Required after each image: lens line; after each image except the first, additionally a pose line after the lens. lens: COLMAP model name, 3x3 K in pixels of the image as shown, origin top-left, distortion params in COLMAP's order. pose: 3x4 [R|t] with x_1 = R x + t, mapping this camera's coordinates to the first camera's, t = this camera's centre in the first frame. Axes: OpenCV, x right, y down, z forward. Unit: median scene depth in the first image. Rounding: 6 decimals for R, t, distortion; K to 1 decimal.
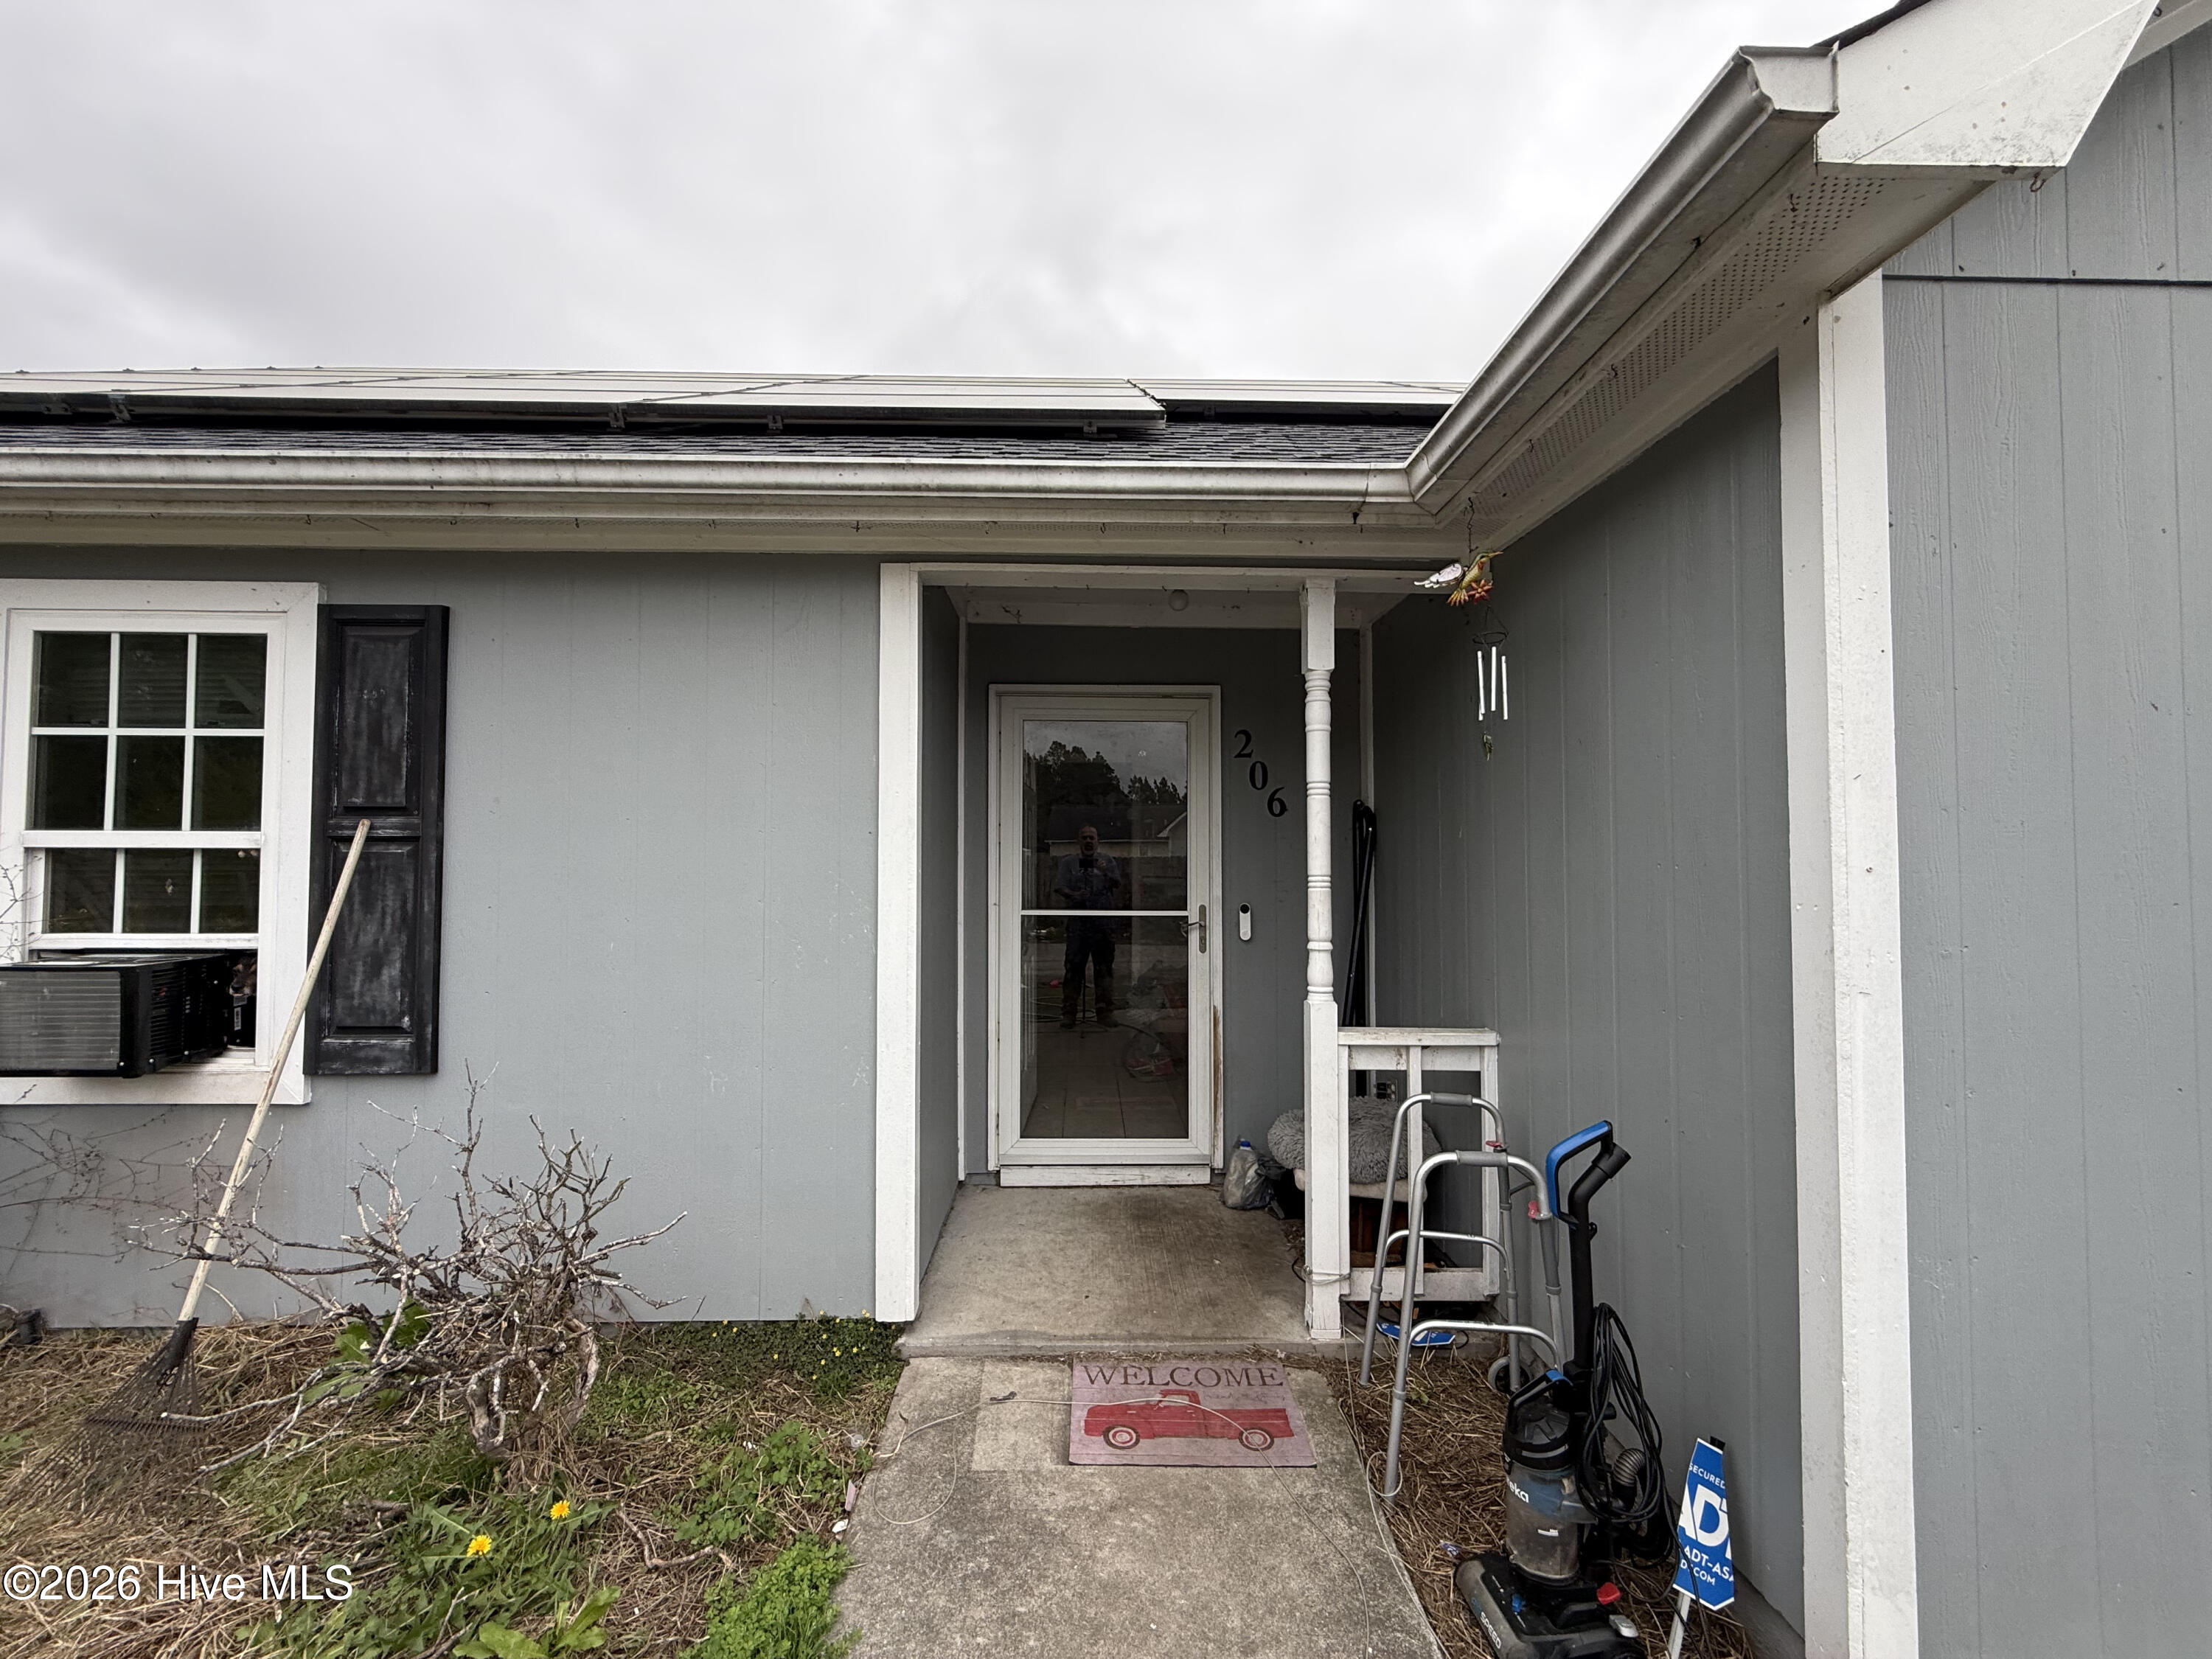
lens RADIAL K [[889.3, 0, 1107.7], [0, 889.3, 841.0], [0, 0, 1]] dist [-0.014845, -0.000074]
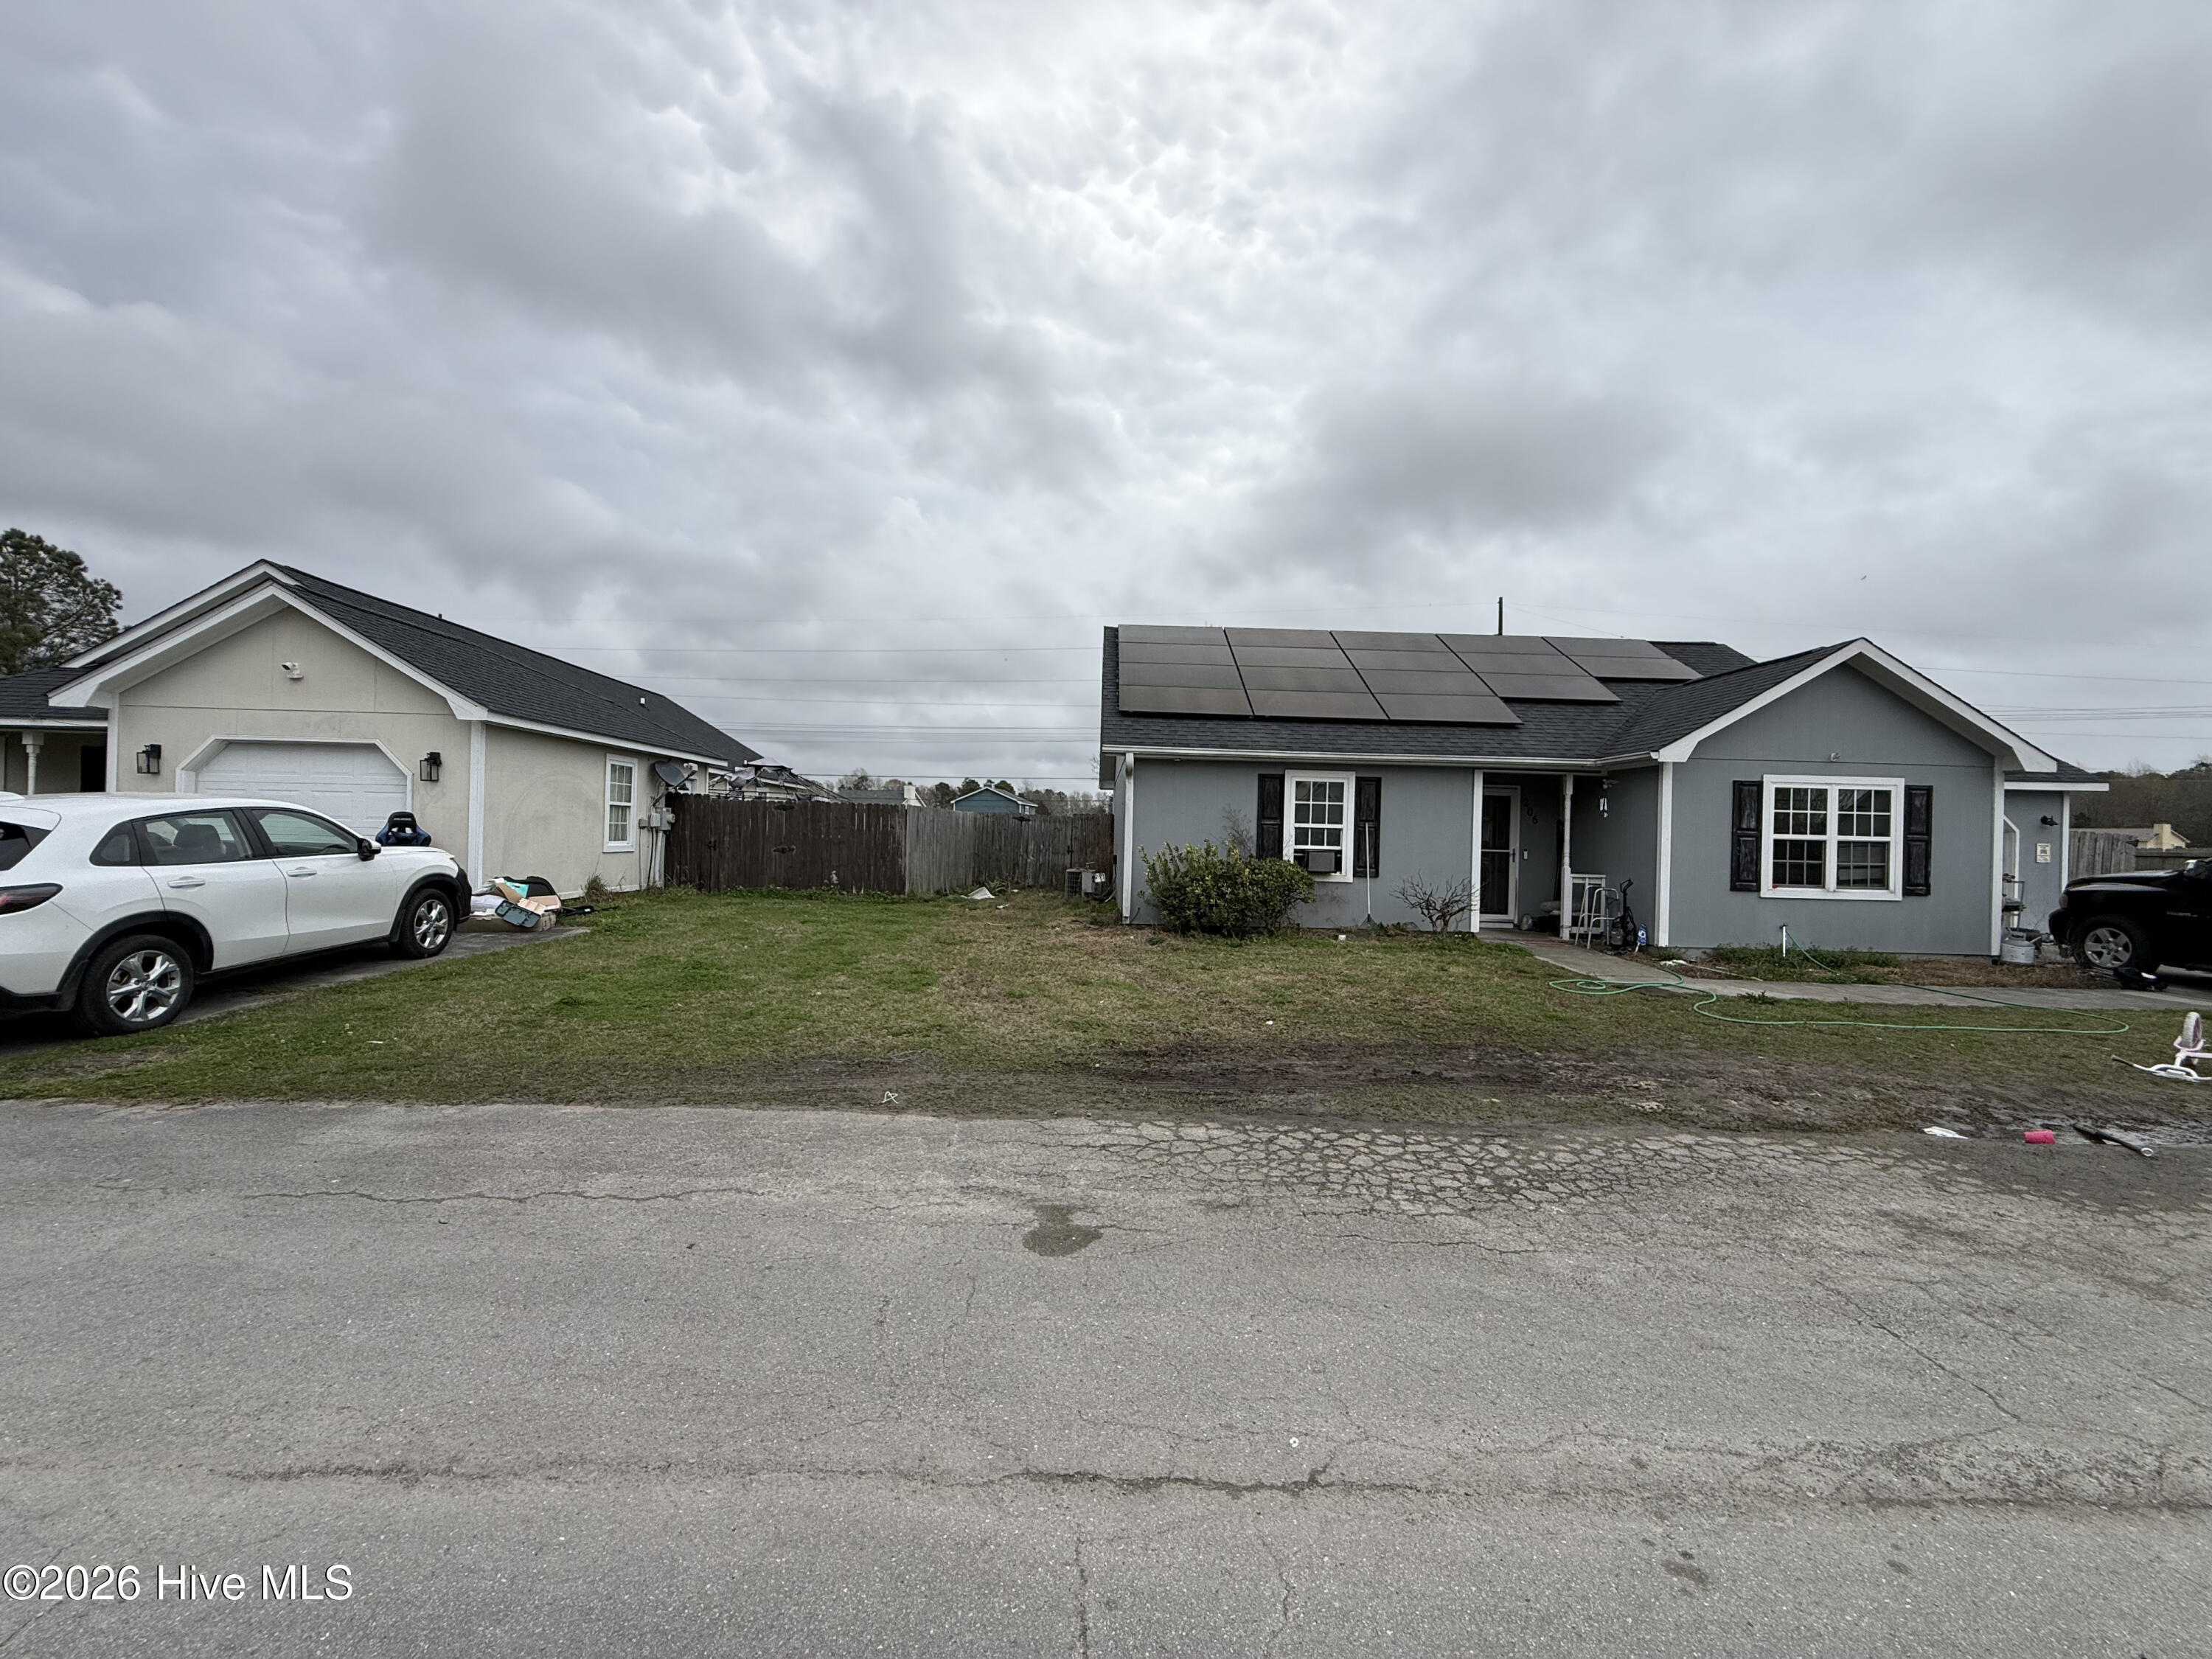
lens RADIAL K [[889.3, 0, 1101.0], [0, 889.3, 825.1], [0, 0, 1]] dist [-0.014845, -0.000074]
pose [[0.998955, 0.024864, -0.038358, -2.070020], [-0.024019, 0.999462, 0.022335, -0.084519], [0.038892, -0.021390, 0.999014, -3.794650]]
